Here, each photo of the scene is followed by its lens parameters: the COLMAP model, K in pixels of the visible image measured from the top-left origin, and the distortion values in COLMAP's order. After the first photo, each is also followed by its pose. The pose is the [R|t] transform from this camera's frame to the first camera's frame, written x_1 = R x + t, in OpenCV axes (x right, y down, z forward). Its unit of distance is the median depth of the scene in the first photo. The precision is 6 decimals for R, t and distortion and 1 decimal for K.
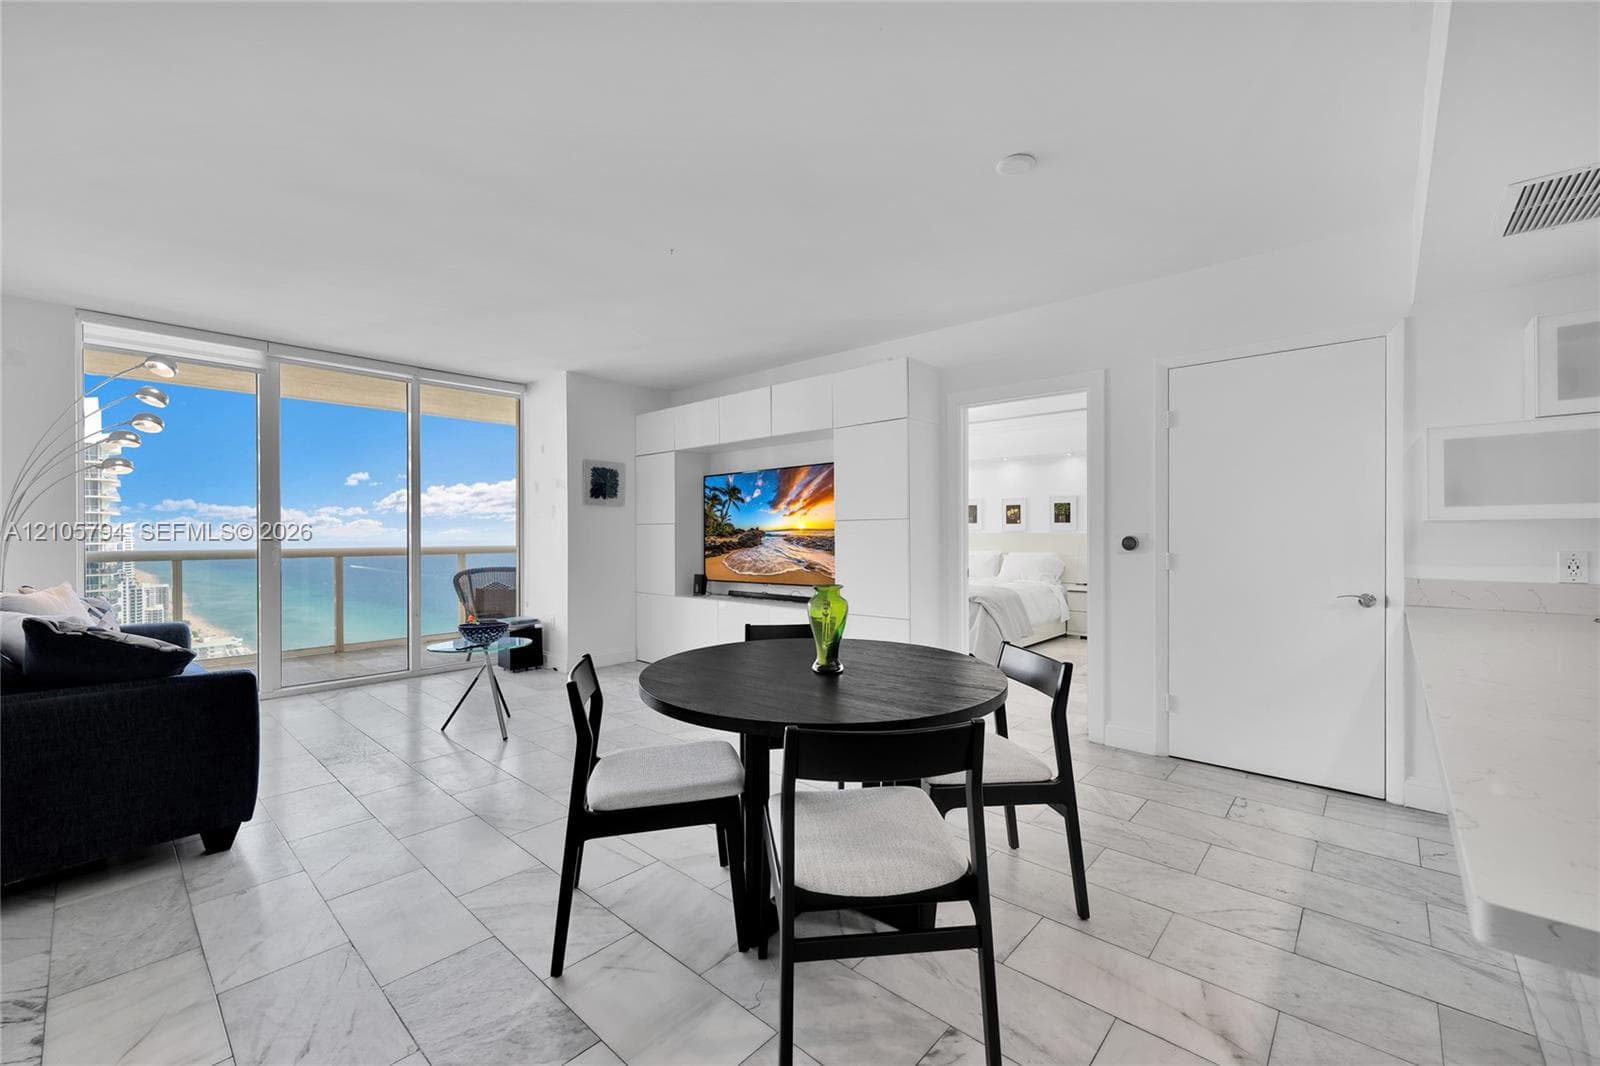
lens RADIAL K [[646.2, 0, 793.1], [0, 646.2, 535.4], [0, 0, 1]] dist [-0.002160, 0.000102]
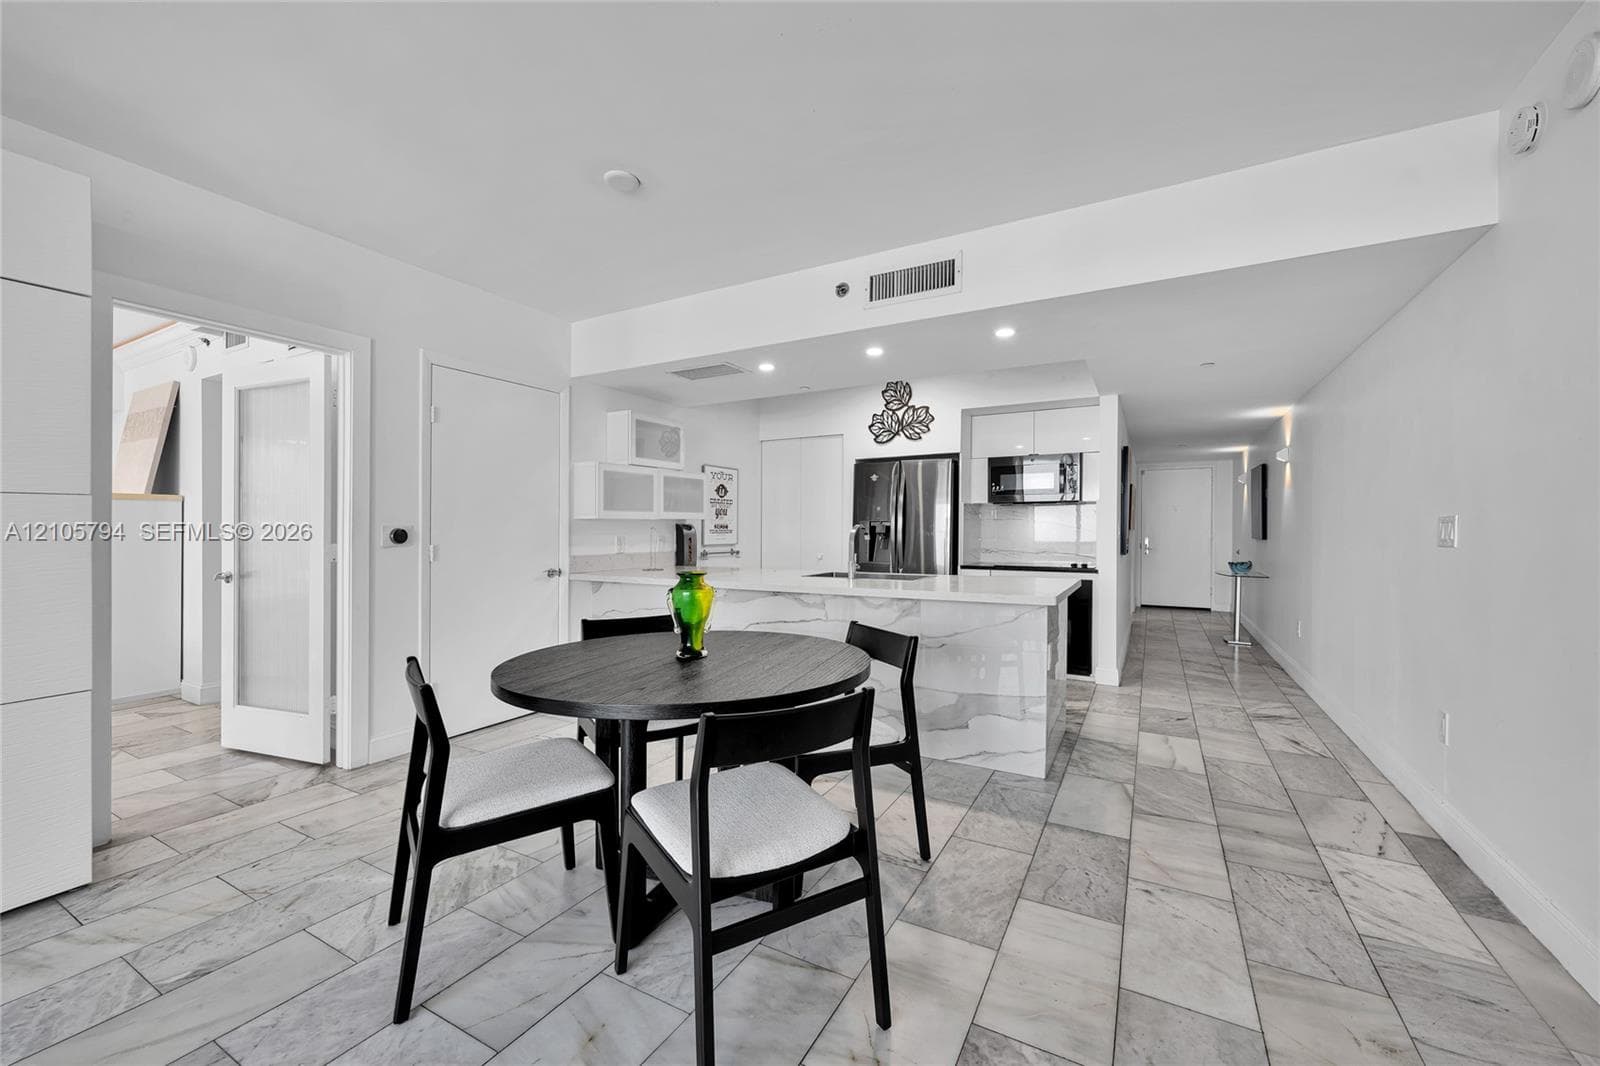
lens RADIAL K [[632.1, 0, 805.5], [0, 632.1, 535.1], [0, 0, 1]] dist [0.000613, -0.000123]
pose [[-0.232688, -0.005209, 0.972537, -0.408491], [0.003842, 0.999973, 0.006275, 0.006878], [-0.972544, 0.005197, -0.232662, 0.508369]]
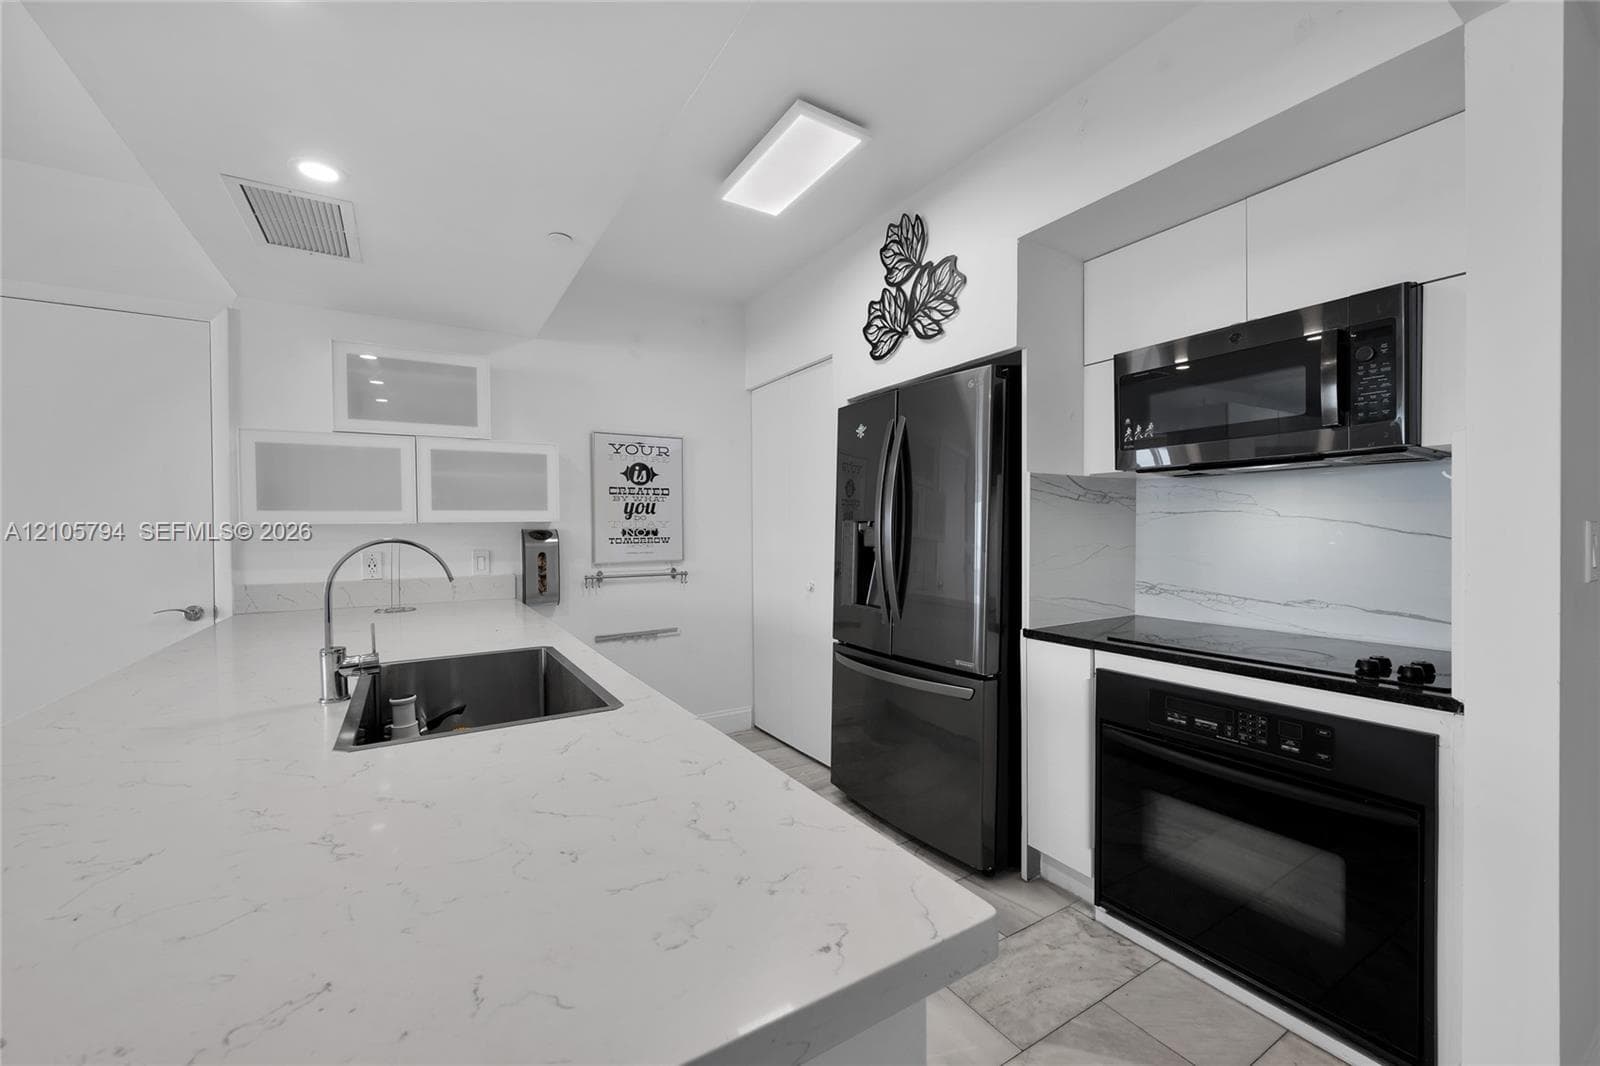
lens RADIAL K [[637.5, 0, 796.8], [0, 637.5, 532.5], [0, 0, 1]] dist [0.001540, 0.000087]
pose [[0.279521, -0.006161, 0.960120, 0.180094], [0.009913, 0.999945, 0.003531, -0.003908], [-0.960088, 0.008530, 0.279567, -0.033450]]
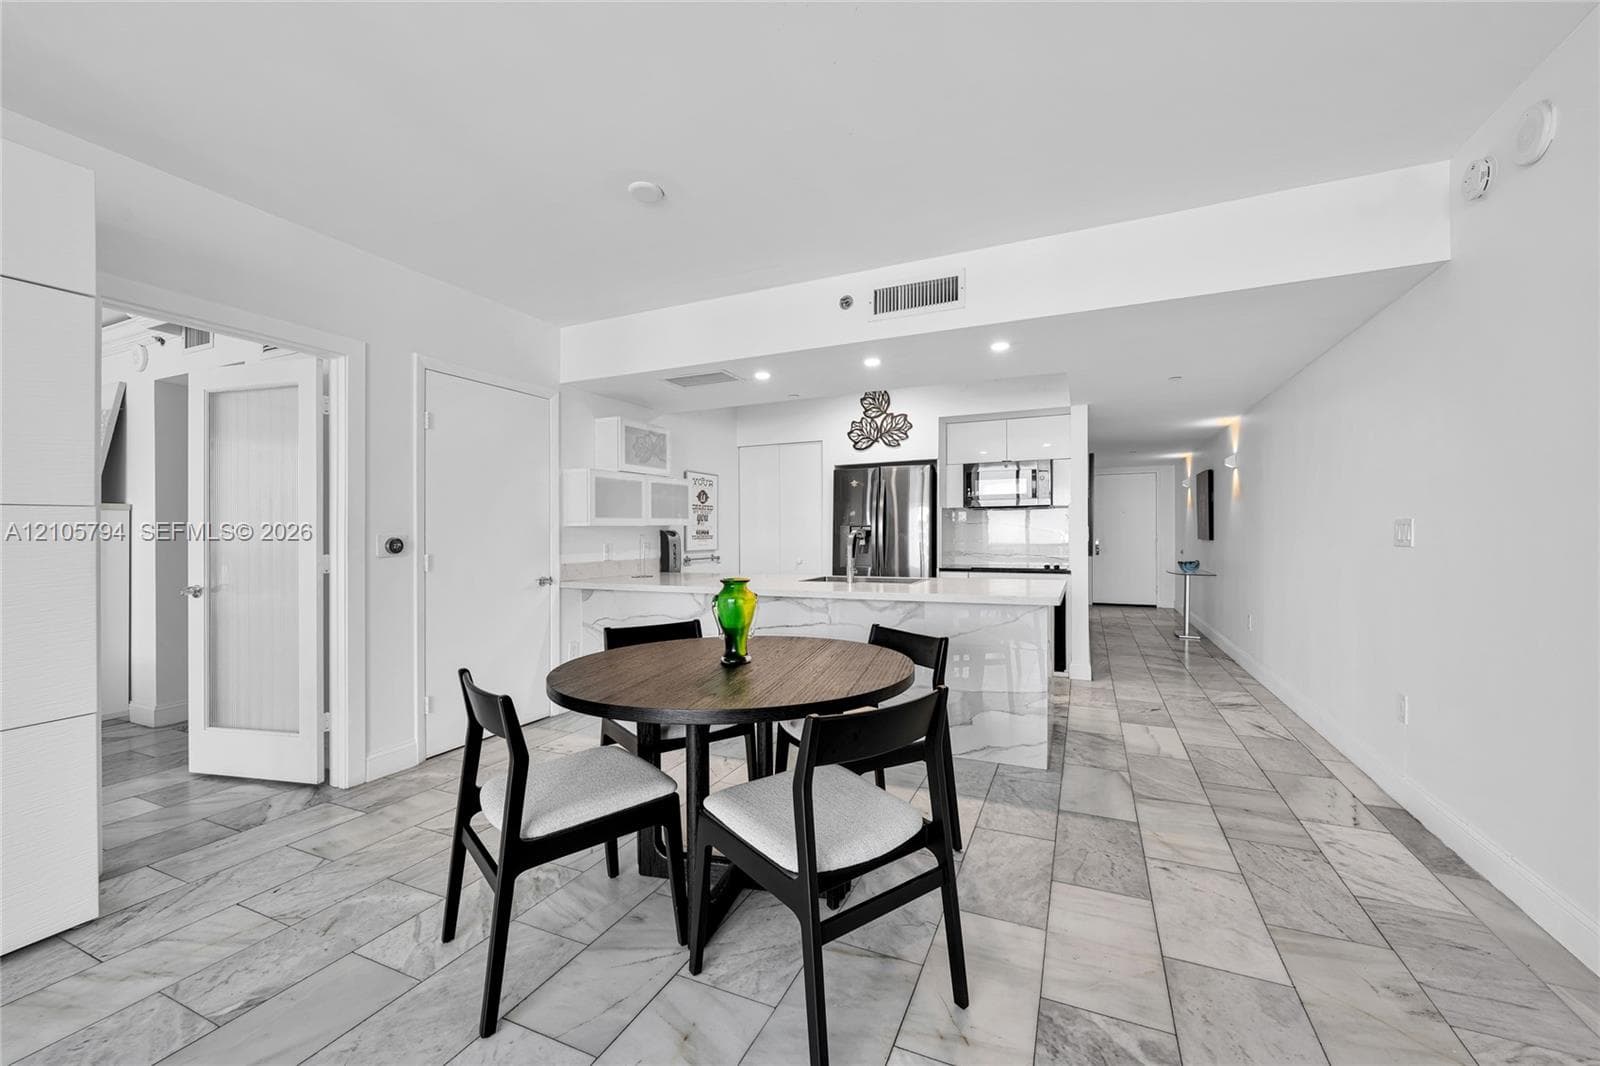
lens RADIAL K [[630.7, 0, 803.3], [0, 630.7, 536.0], [0, 0, 1]] dist [-0.001196, 0.000044]
pose [[-0.312080, 0.001707, 0.950054, -0.402467], [0.012533, 0.999919, 0.002320, 0.003887], [-0.949973, 0.012631, -0.312076, 0.582448]]
